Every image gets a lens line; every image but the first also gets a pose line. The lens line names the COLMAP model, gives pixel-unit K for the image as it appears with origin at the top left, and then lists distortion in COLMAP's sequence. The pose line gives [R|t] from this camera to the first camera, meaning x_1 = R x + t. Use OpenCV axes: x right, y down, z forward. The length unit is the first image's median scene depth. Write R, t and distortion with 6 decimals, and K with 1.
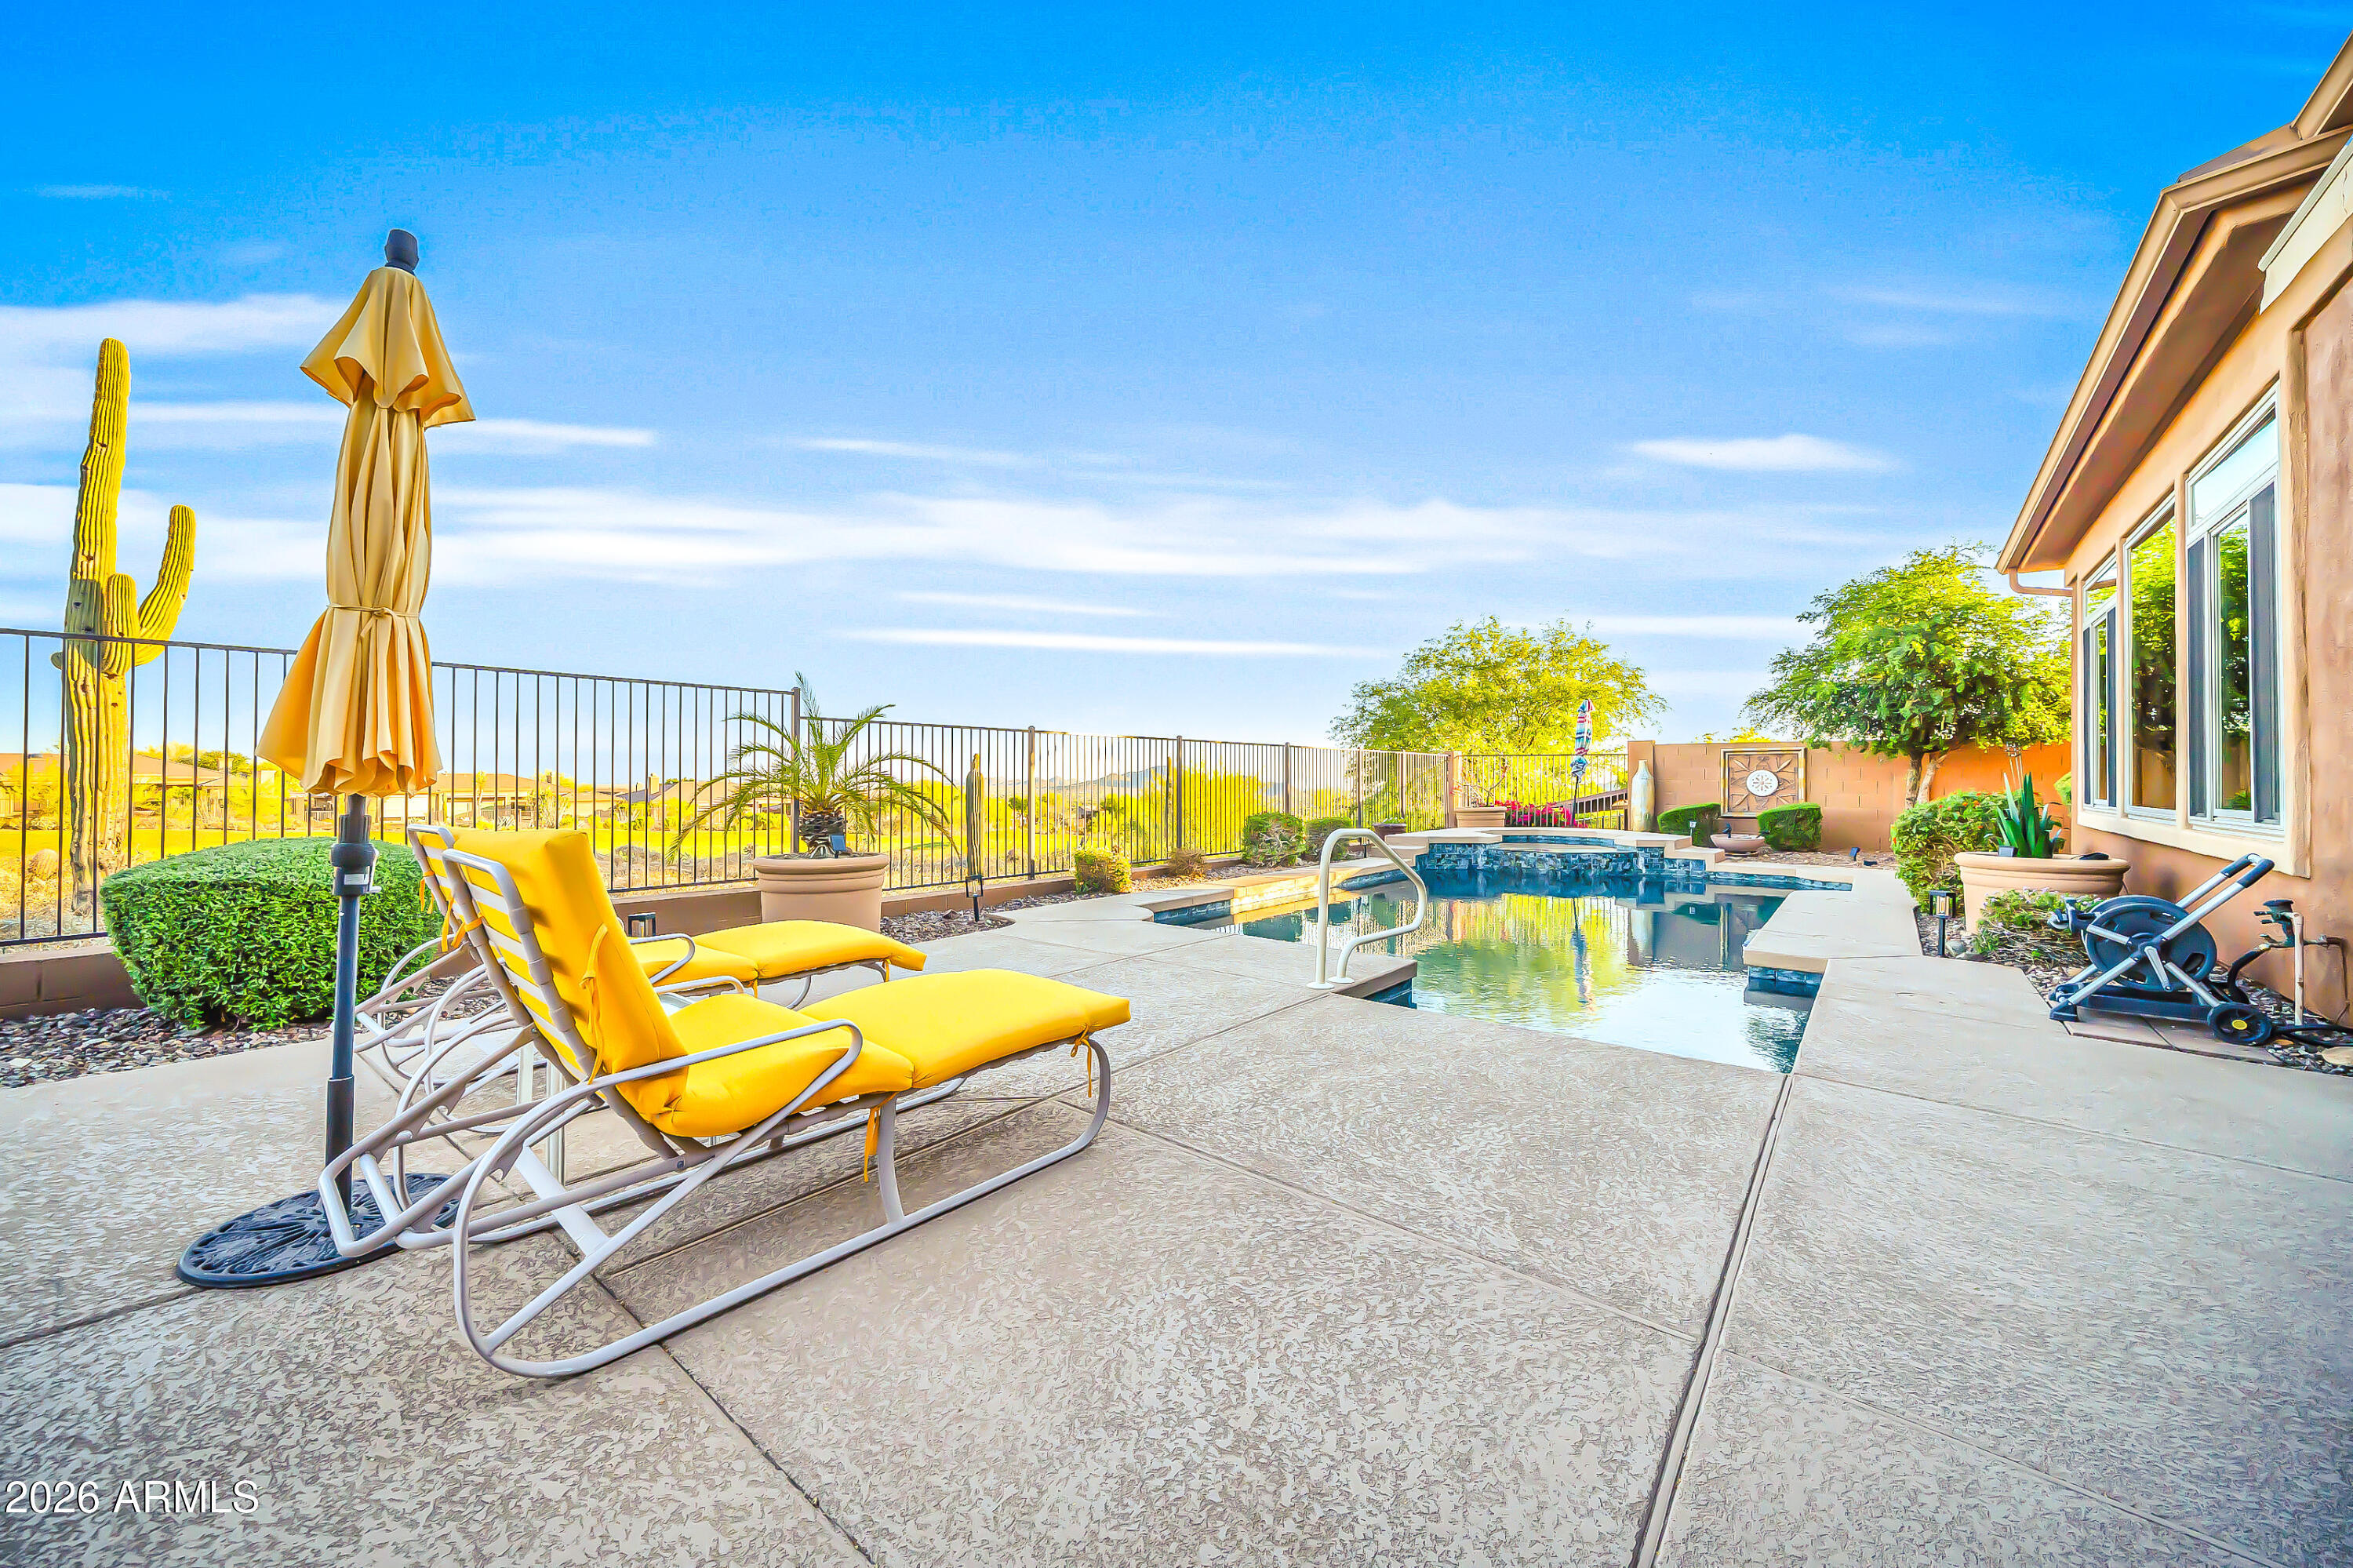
lens RADIAL K [[886.7, 0, 1040.6], [0, 886.7, 770.1], [0, 0, 1]] dist [0.008345, -0.000872]
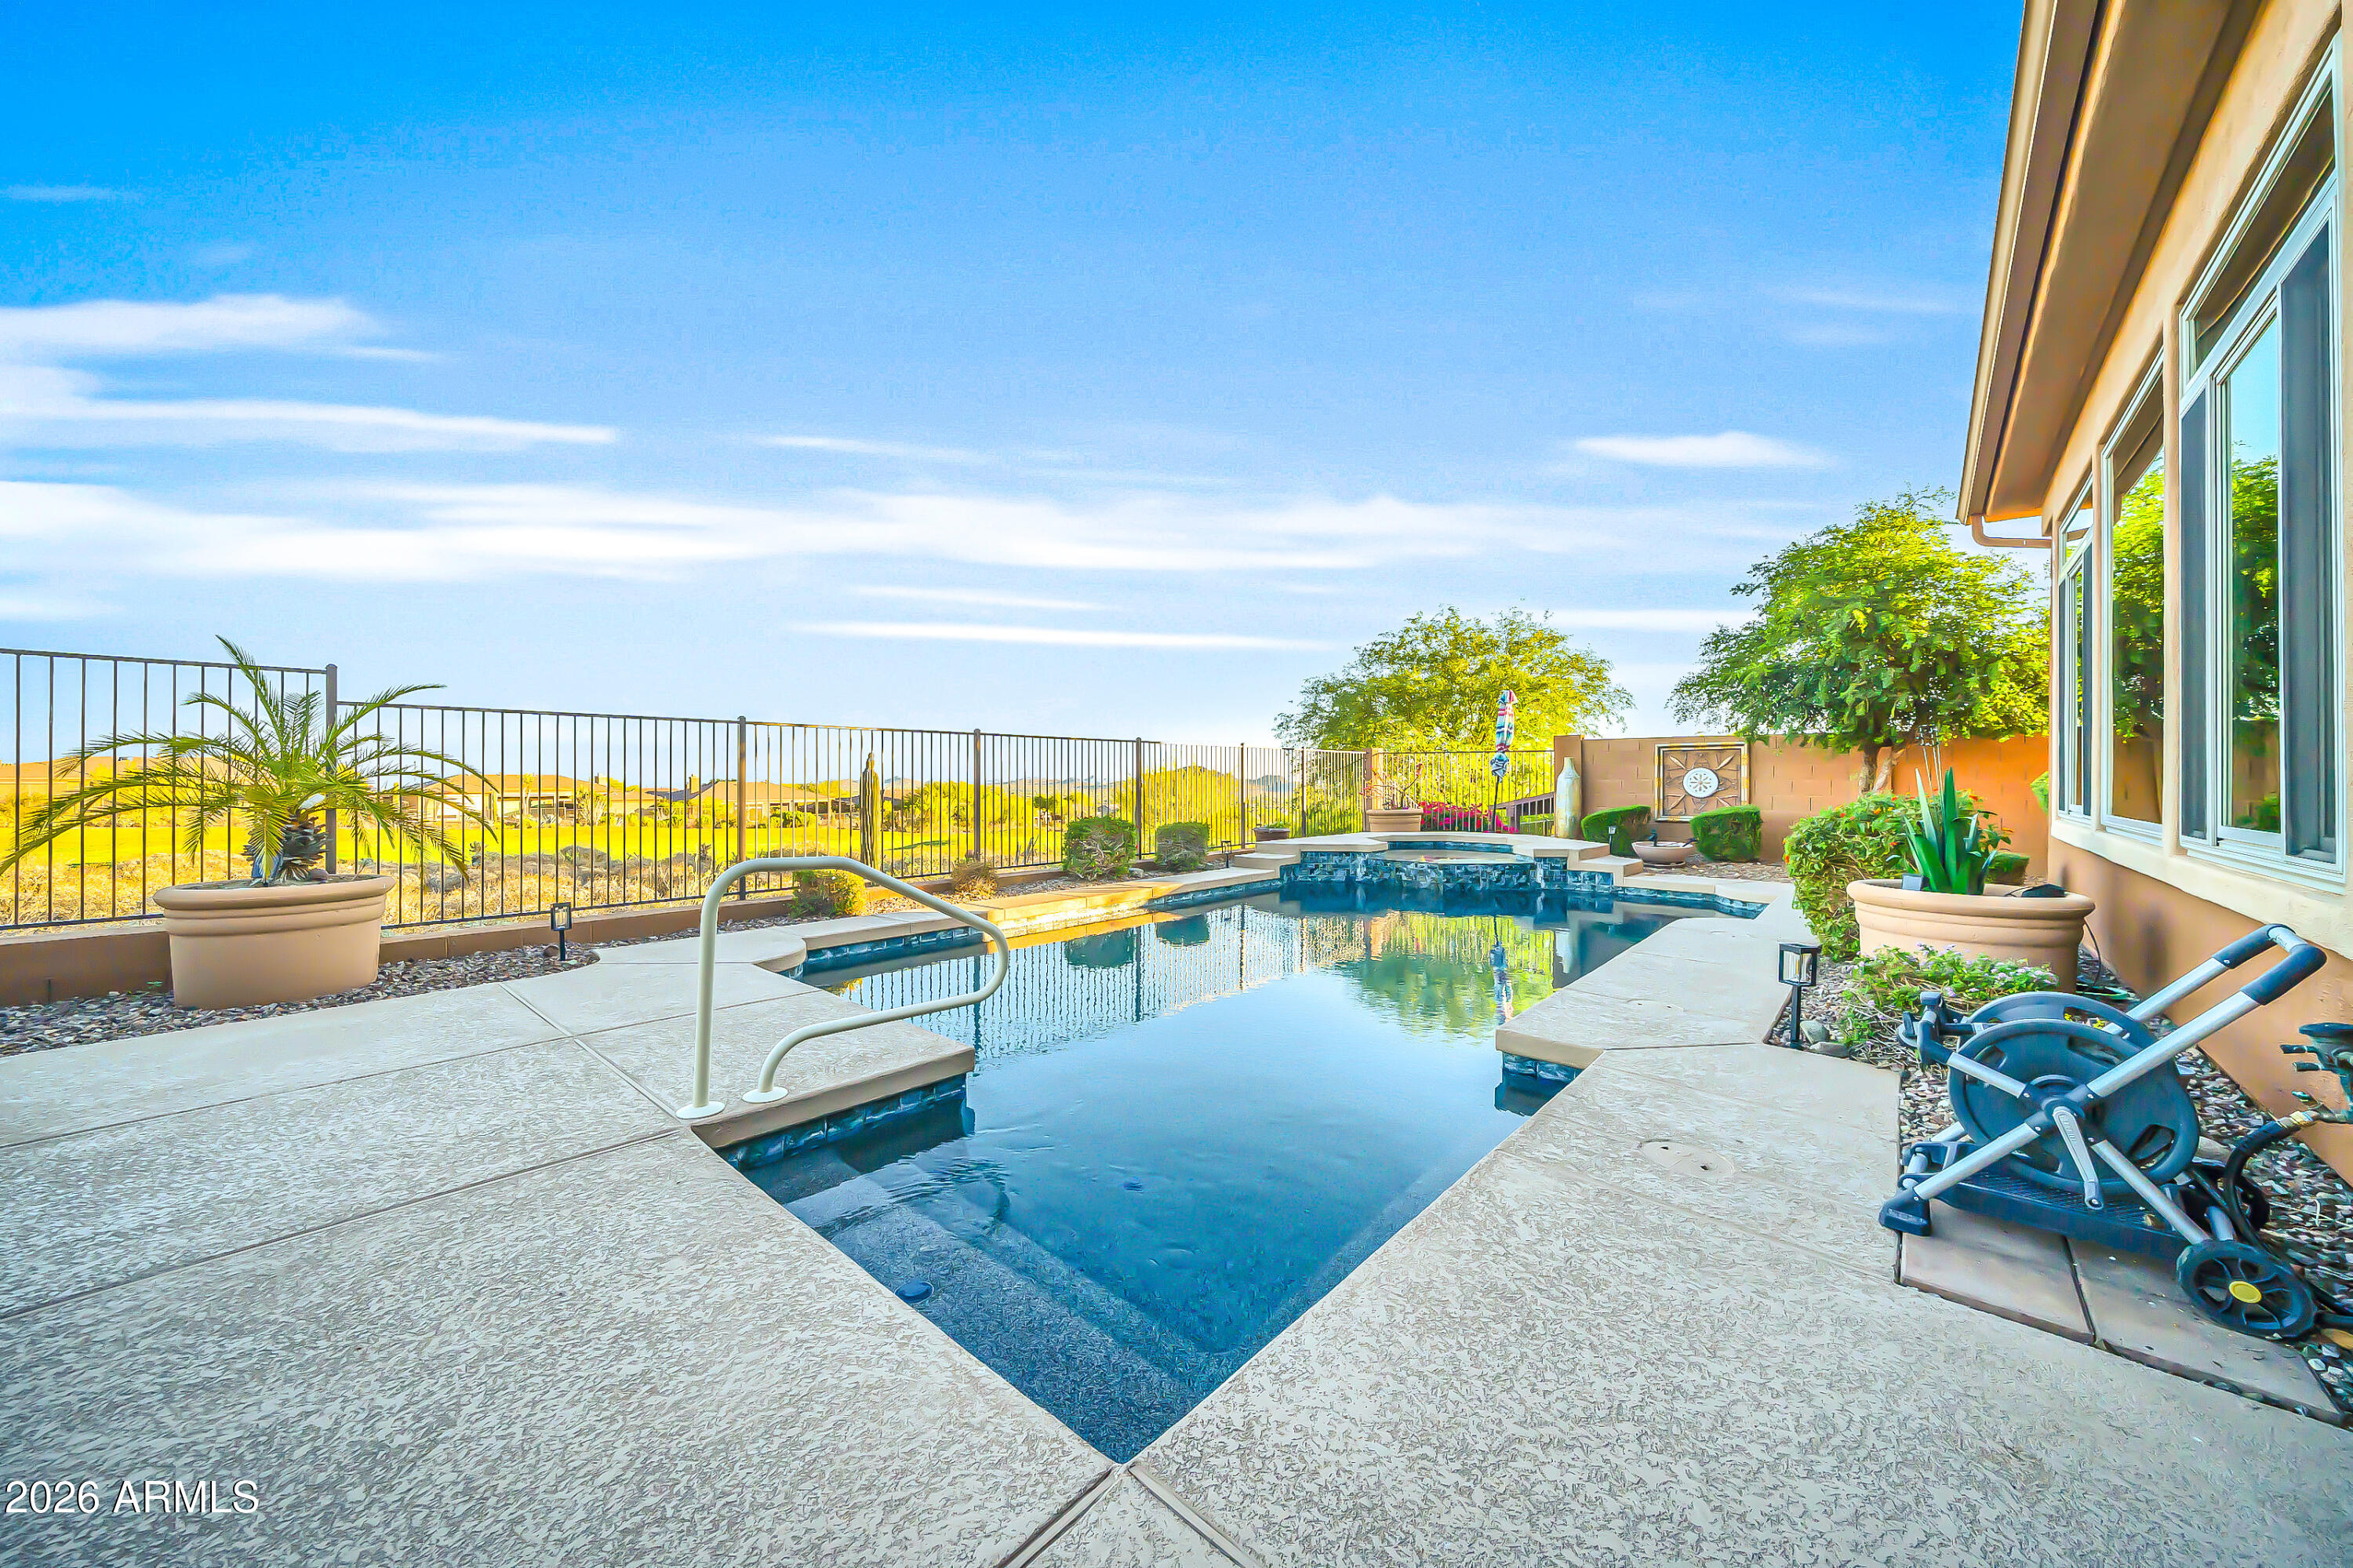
lens RADIAL K [[886.7, 0, 1001.5], [0, 886.7, 775.7], [0, 0, 1]] dist [0.008345, -0.000872]
pose [[0.999660, 0.001350, -0.026026, 0.173606], [-0.001162, 0.999973, 0.007260, 0.002176], [0.026035, -0.007227, 0.999635, 0.128197]]
